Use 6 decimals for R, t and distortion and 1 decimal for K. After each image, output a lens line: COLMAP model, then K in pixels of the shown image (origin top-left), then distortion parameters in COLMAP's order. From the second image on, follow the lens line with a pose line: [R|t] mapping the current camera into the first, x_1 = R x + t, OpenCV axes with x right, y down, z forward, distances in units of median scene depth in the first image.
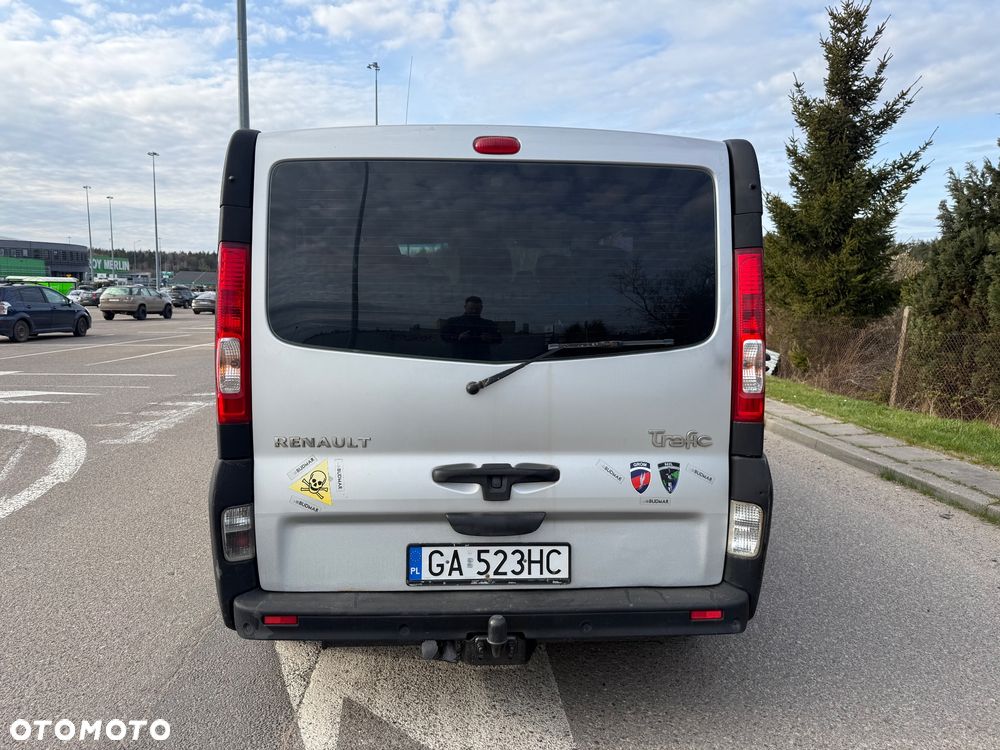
lens RADIAL K [[691.4, 0, 500.0], [0, 691.4, 375.0], [0, 0, 1]] dist [0.141108, -0.196301]
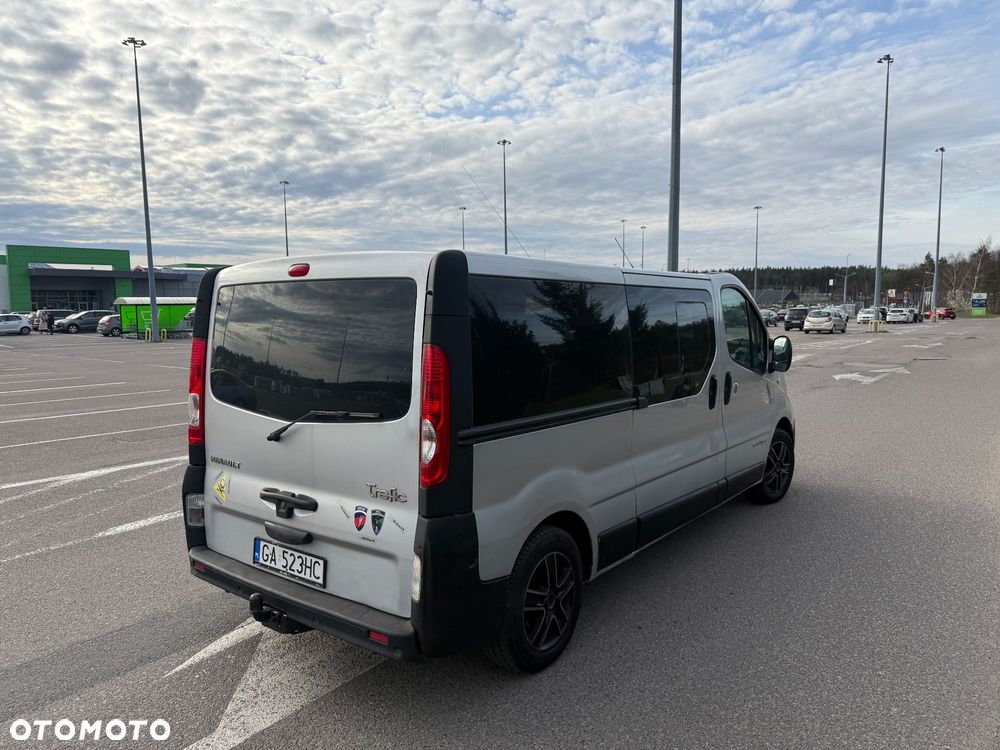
lens RADIAL K [[718.7, 0, 500.0], [0, 718.7, 375.0], [0, 0, 1]] dist [0.034064, -0.035340]
pose [[0.754237, 0.038470, -0.655475, 1.257577], [-0.054081, 0.998530, -0.003627, -0.126325], [0.654372, 0.038184, 0.755208, 0.157951]]
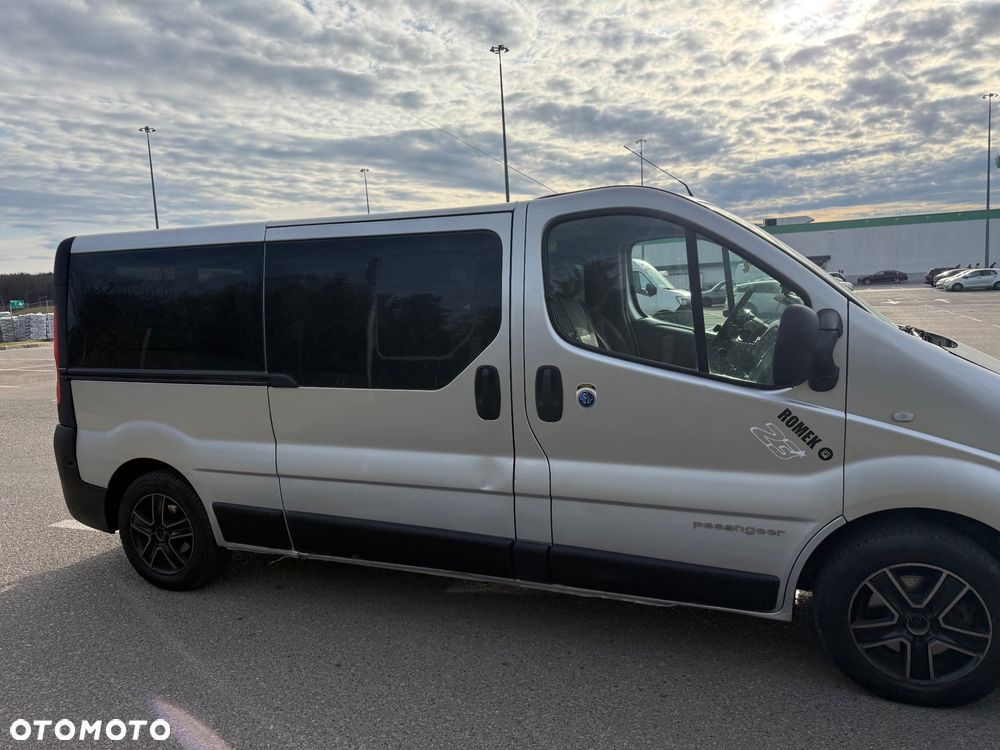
lens RADIAL K [[722.5, 0, 499.6], [0, 722.5, 368.8], [0, 0, 1]] dist [0.004650, -0.000531]
pose [[-0.414410, 0.101674, -0.904393, 1.543651], [-0.071826, 0.986986, 0.143871, -0.355498], [0.907252, 0.124581, -0.401714, 2.719044]]
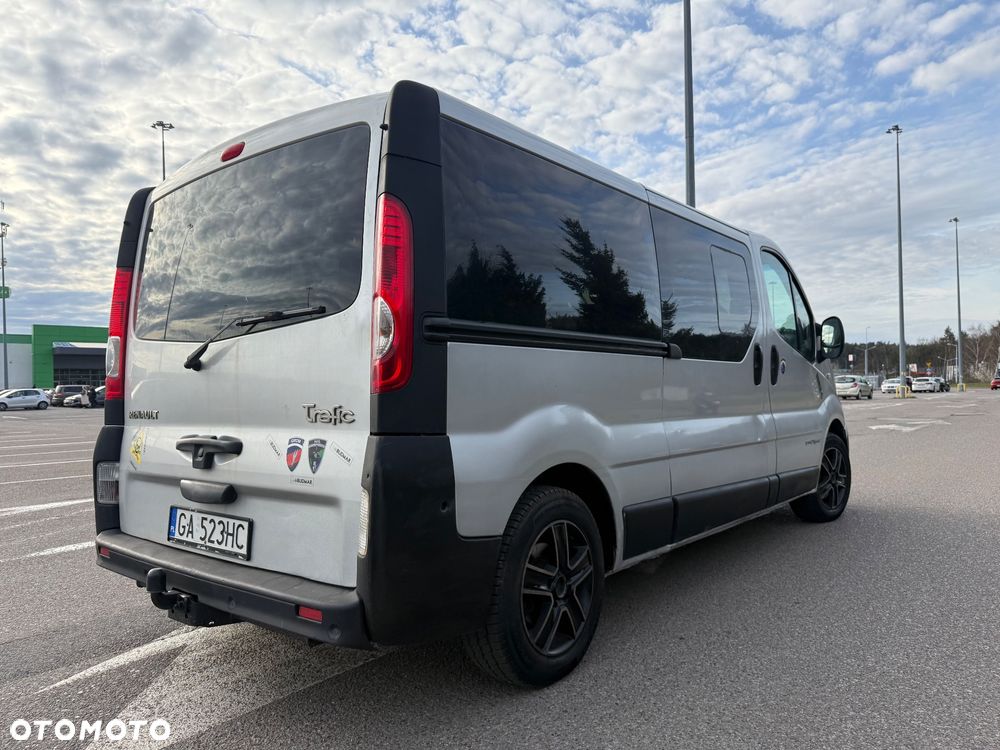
lens RADIAL K [[722.5, 0, 499.6], [0, 722.5, 368.8], [0, 0, 1]] dist [0.004650, -0.000531]
pose [[0.737154, -0.047682, -0.674040, 1.064886], [-0.046653, 0.991536, -0.121163, 0.138180], [0.674112, 0.120762, 0.728690, 0.467871]]
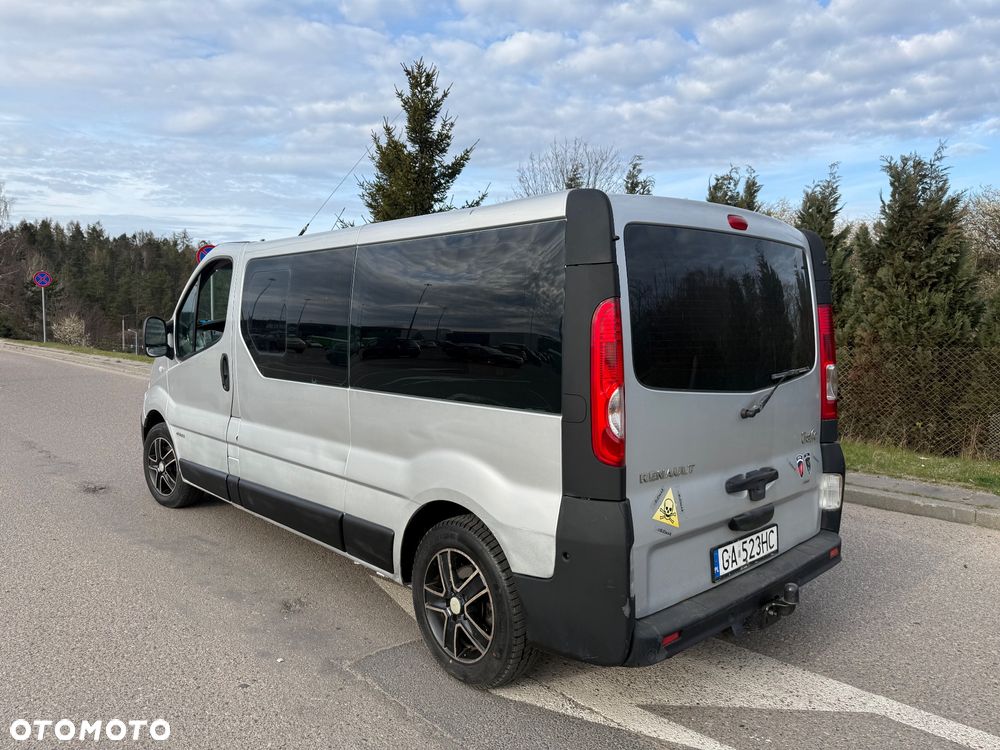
lens RADIAL K [[691.4, 0, 500.0], [0, 691.4, 375.0], [0, 0, 1]] dist [0.141108, -0.196301]
pose [[0.765764, -0.060362, 0.640283, -1.157174], [0.072983, 0.997310, 0.006735, -0.089894], [-0.638967, 0.041572, 0.768110, 0.289787]]
